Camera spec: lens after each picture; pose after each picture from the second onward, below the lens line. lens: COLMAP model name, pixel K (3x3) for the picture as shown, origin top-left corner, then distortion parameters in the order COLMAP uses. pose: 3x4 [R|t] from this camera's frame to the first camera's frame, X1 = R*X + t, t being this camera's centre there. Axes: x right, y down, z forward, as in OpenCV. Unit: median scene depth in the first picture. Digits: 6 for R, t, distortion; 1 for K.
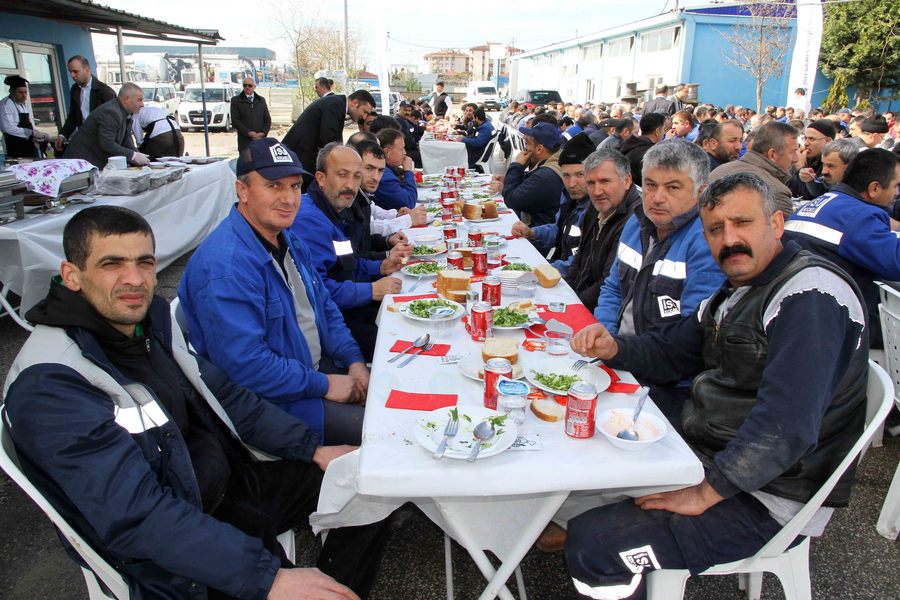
lens RADIAL K [[652.8, 0, 450.0], [0, 652.8, 300.0], [0, 0, 1]] dist [-0.114287, 0.110992]
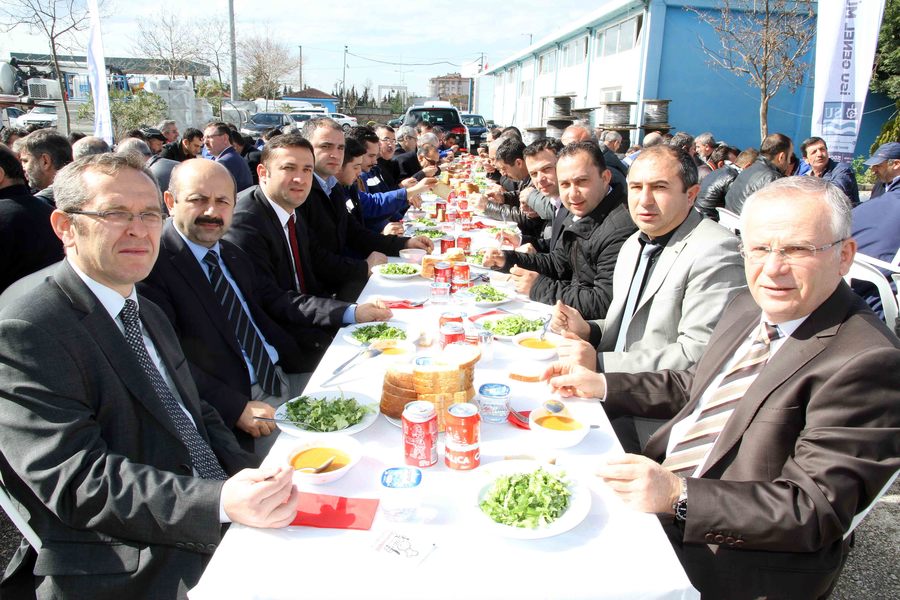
lens RADIAL K [[652.7, 0, 445.7], [0, 652.7, 298.0], [0, 0, 1]] dist [-0.118396, 0.120416]
pose [[0.999431, 0.021651, -0.025850, 0.180704], [-0.022628, 0.999018, -0.038093, -0.106959], [0.025000, 0.038656, 0.998940, 0.351194]]
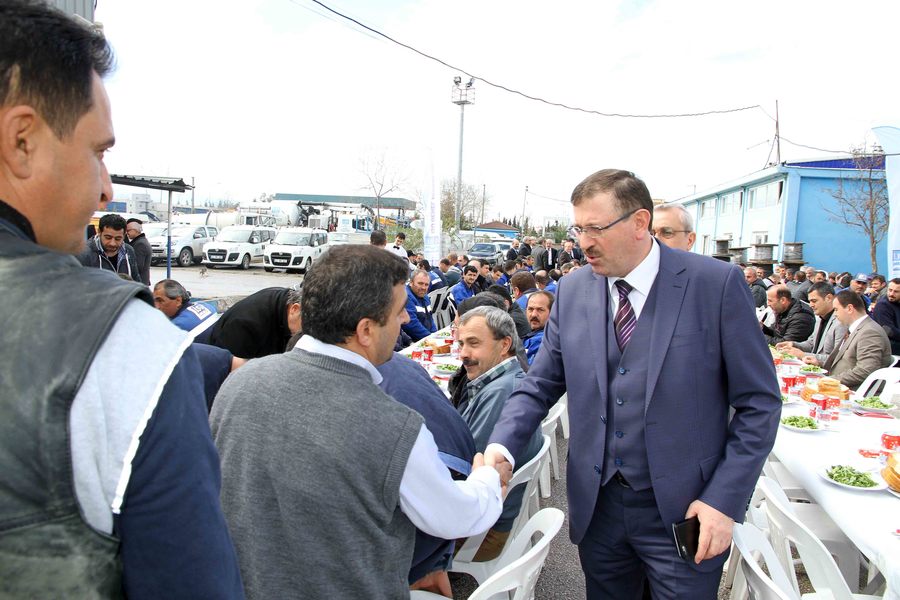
lens RADIAL K [[649.5, 0, 448.4], [0, 649.5, 294.3], [0, 0, 1]] dist [-0.109319, 0.102161]
pose [[0.966303, 0.048466, -0.252804, 0.135476], [-0.105160, 0.970747, -0.215849, -0.028016], [0.234947, 0.235161, 0.943133, 0.074576]]
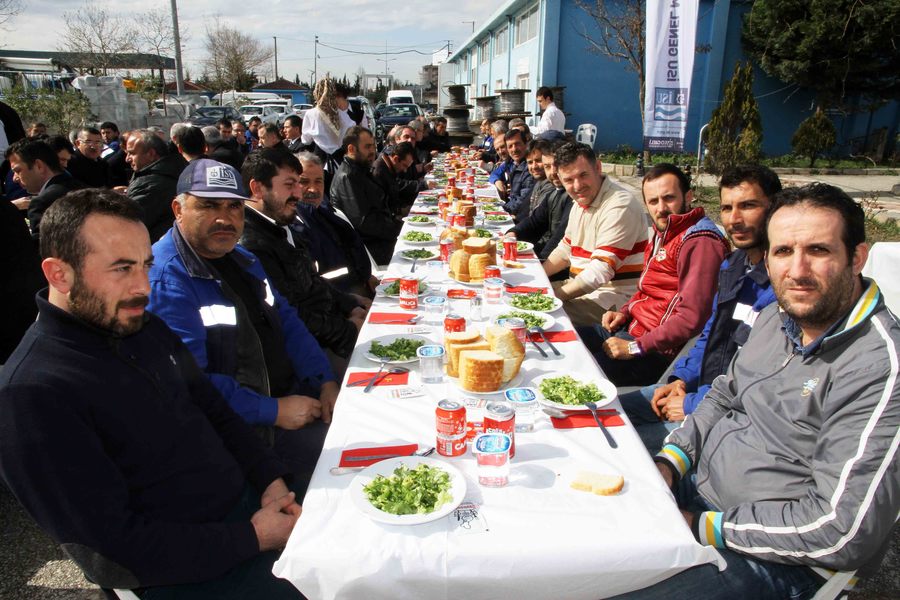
lens RADIAL K [[649.5, 0, 448.4], [0, 649.5, 294.3], [0, 0, 1]] dist [-0.109319, 0.102161]
pose [[0.999652, 0.003854, -0.026080, 0.280920], [-0.004469, 0.999713, -0.023550, -0.109446], [0.025981, 0.023659, 0.999382, 0.345840]]
